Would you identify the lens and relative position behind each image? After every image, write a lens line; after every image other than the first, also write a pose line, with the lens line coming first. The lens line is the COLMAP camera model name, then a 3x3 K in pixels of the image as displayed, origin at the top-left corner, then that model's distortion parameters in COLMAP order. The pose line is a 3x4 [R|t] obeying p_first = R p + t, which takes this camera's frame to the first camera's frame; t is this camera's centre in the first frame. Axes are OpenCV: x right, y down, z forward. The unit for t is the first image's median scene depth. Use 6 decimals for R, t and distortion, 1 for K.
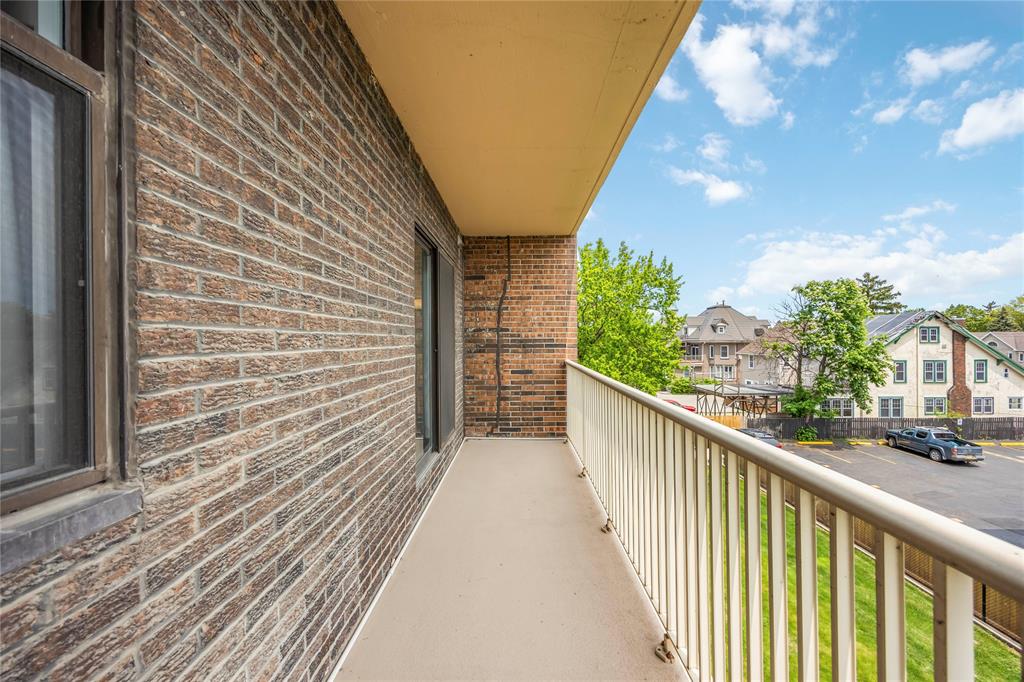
lens RADIAL K [[392.6, 0, 519.6], [0, 392.6, 341.8], [0, 0, 1]] dist [-0.000767, 0.000117]
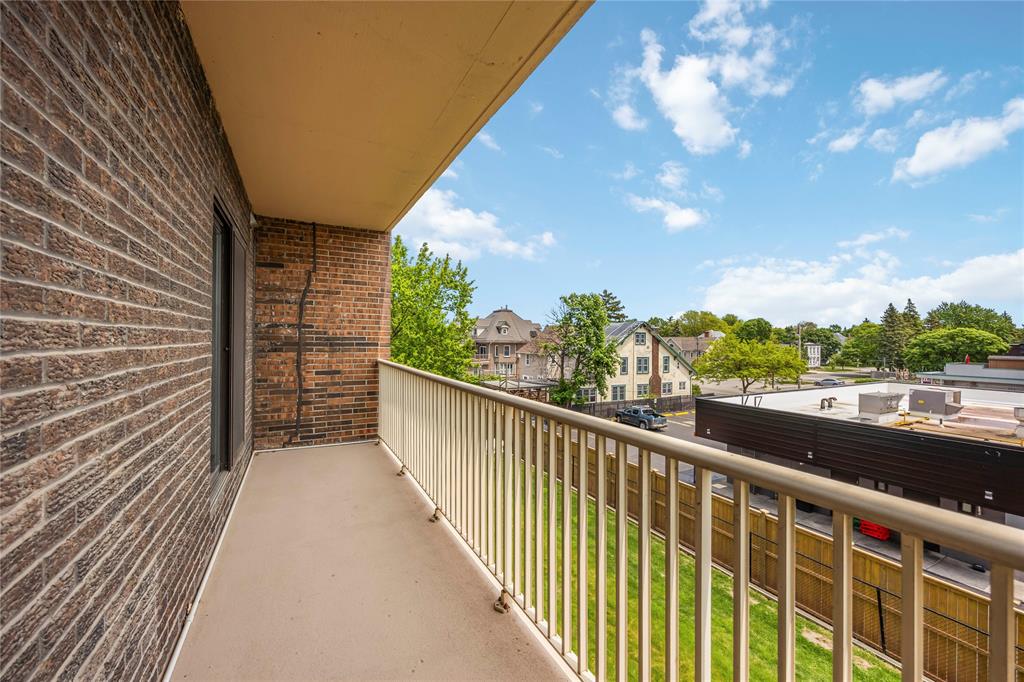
lens RADIAL K [[394.6, 0, 512.0], [0, 394.6, 341.0], [0, 0, 1]] dist [0.000256, 0.000098]
pose [[0.880567, 0.012009, 0.473770, -0.147845], [-0.012123, 0.999923, -0.002813, 0.000148], [-0.473767, -0.003267, 0.880644, -0.046812]]
